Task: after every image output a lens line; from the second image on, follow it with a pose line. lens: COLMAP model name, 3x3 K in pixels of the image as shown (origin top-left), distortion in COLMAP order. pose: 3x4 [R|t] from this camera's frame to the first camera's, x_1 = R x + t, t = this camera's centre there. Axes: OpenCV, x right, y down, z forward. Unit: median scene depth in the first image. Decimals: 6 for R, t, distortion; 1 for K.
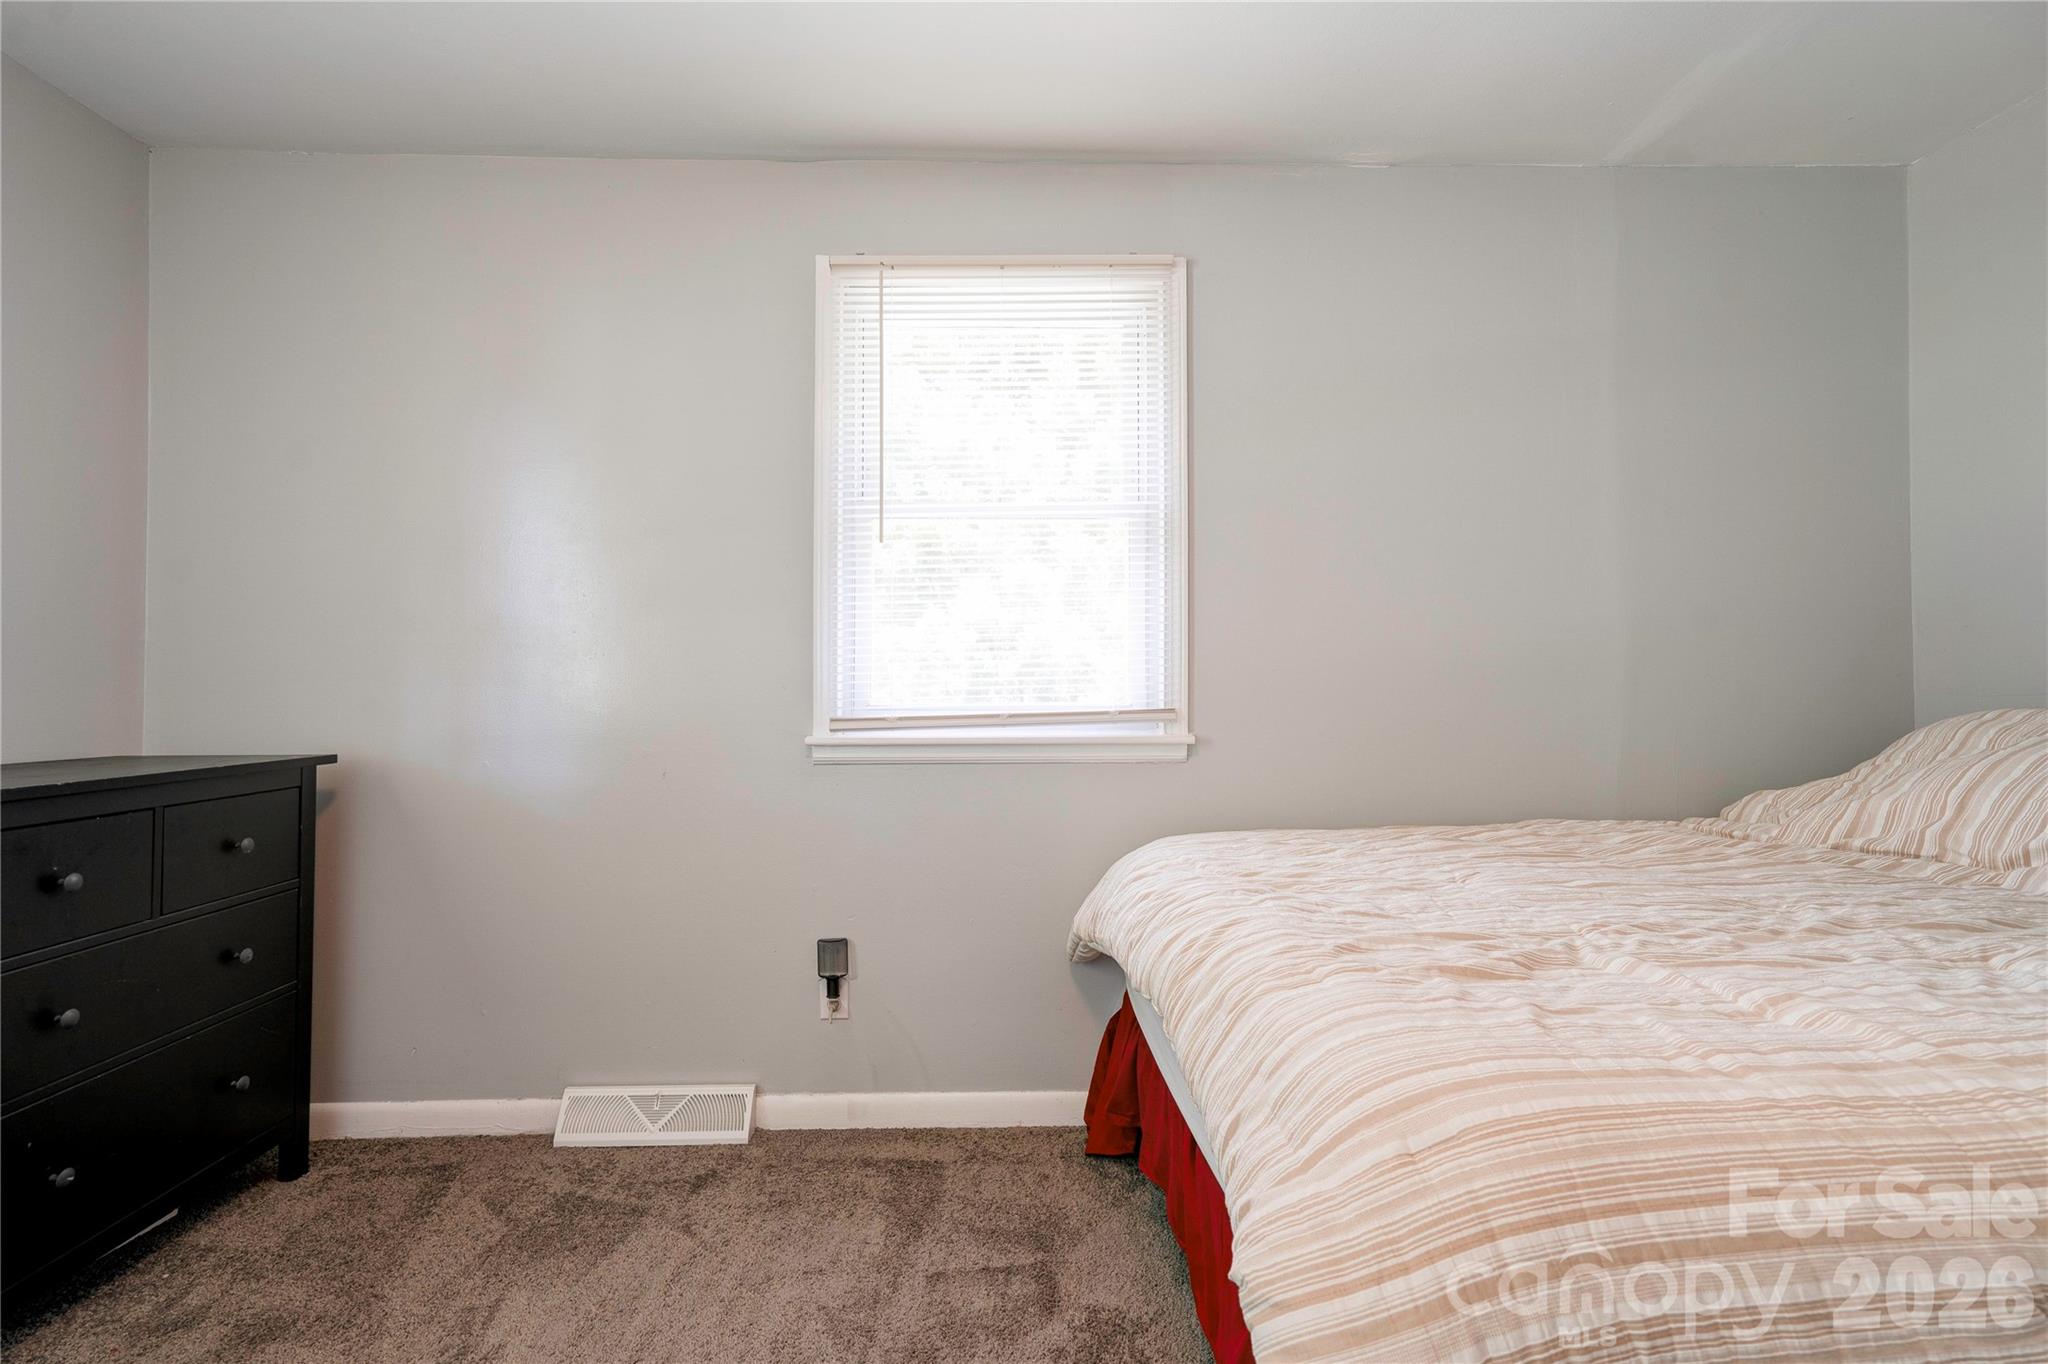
lens RADIAL K [[941.3, 0, 1015.6], [0, 941.3, 673.6], [0, 0, 1]] dist [-0.009752, 0.016777]
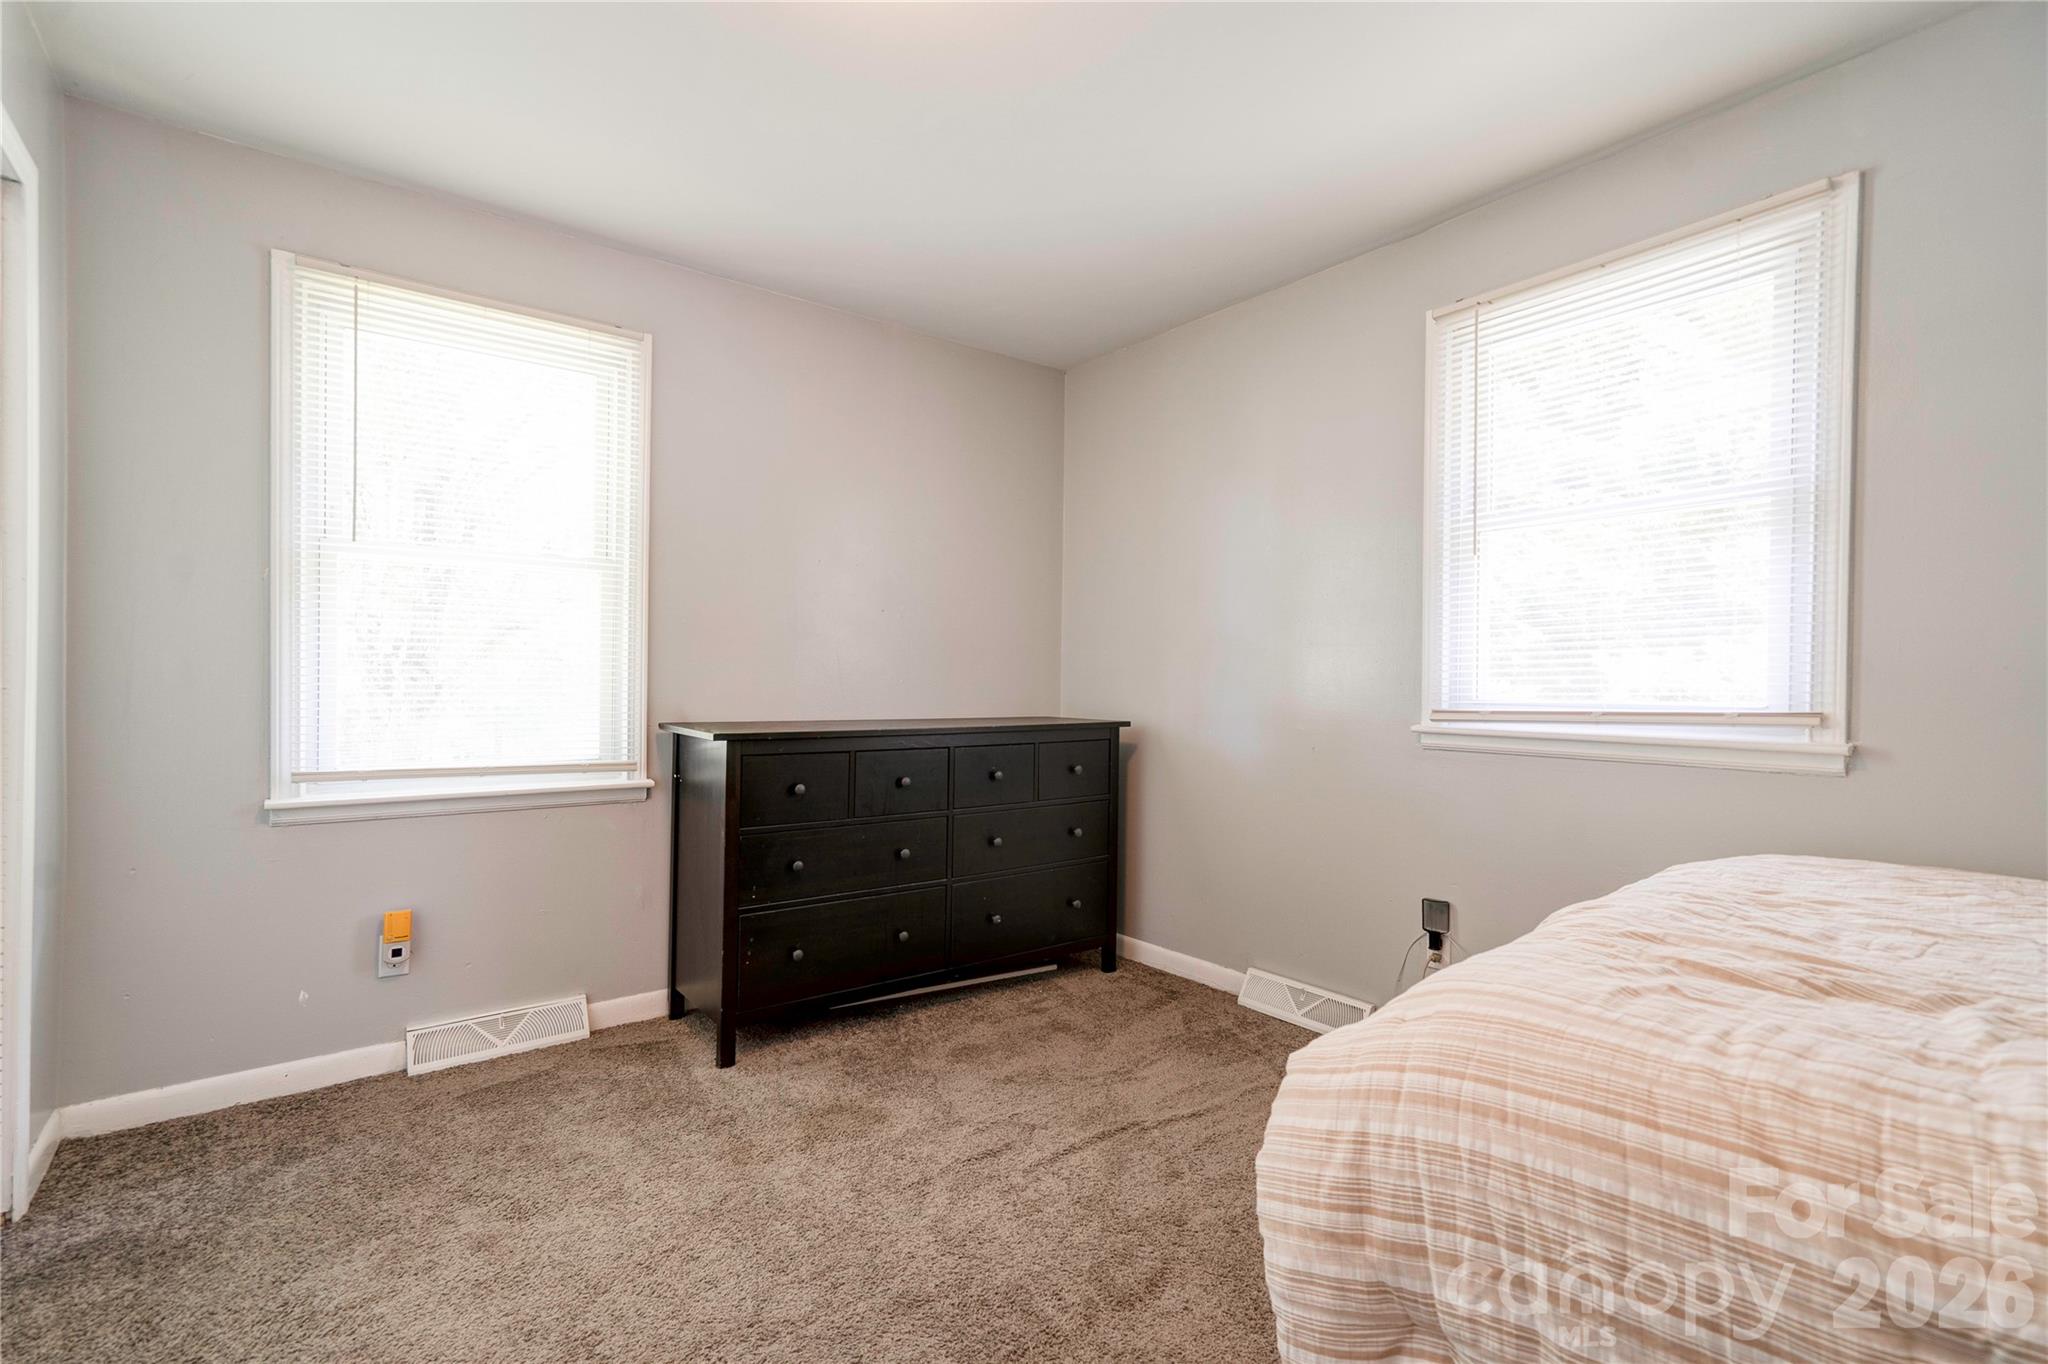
lens RADIAL K [[941.3, 0, 1015.6], [0, 941.3, 673.6], [0, 0, 1]] dist [-0.009752, 0.016777]
pose [[0.591806, 0.003106, -0.806074, 0.465692], [0.002522, 0.999981, 0.005705, -0.005842], [0.806077, -0.005409, 0.591787, -0.113296]]
